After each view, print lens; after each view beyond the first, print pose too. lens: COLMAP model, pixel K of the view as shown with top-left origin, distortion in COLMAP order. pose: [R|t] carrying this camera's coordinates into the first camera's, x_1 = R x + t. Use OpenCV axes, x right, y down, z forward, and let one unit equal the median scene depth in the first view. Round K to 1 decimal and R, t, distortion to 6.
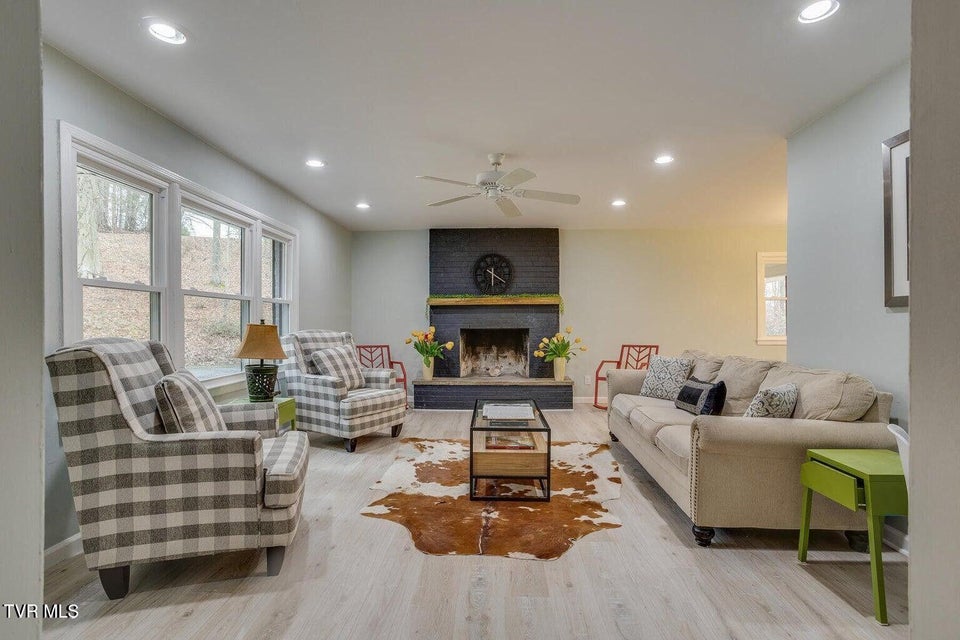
lens RADIAL K [[471.4, 0, 480.0], [0, 471.4, 320.0], [0, 0, 1]] dist [-0.020363, 0.000659]
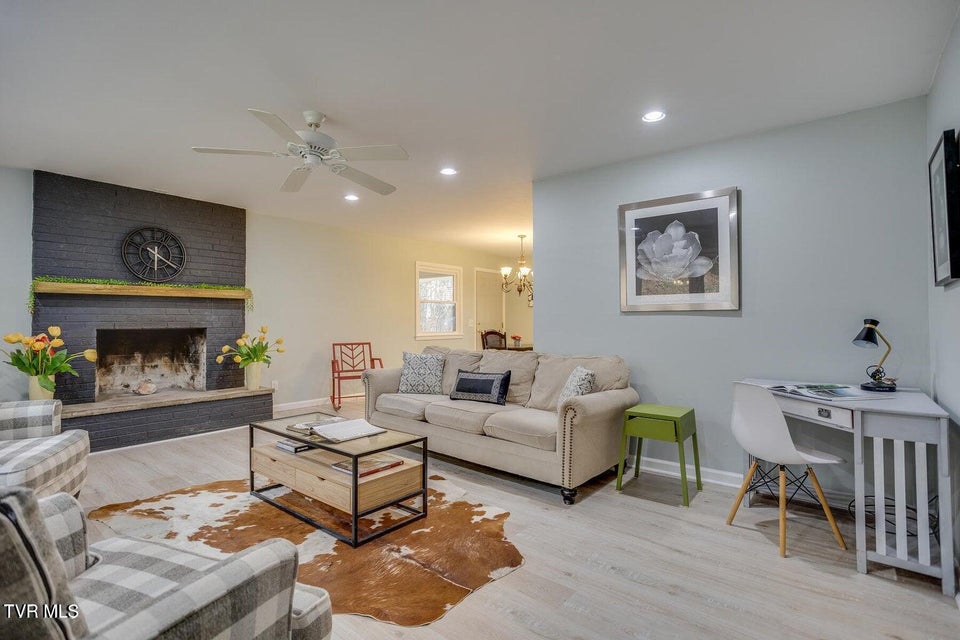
lens RADIAL K [[464.1, 0, 479.7], [0, 464.1, 312.7], [0, 0, 1]] dist [-0.019625, 0.001110]
pose [[0.599704, 0.016139, 0.800059, -0.330106], [-0.008375, 0.999868, -0.013891, -0.001474], [-0.800178, 0.001630, 0.599760, 0.233029]]
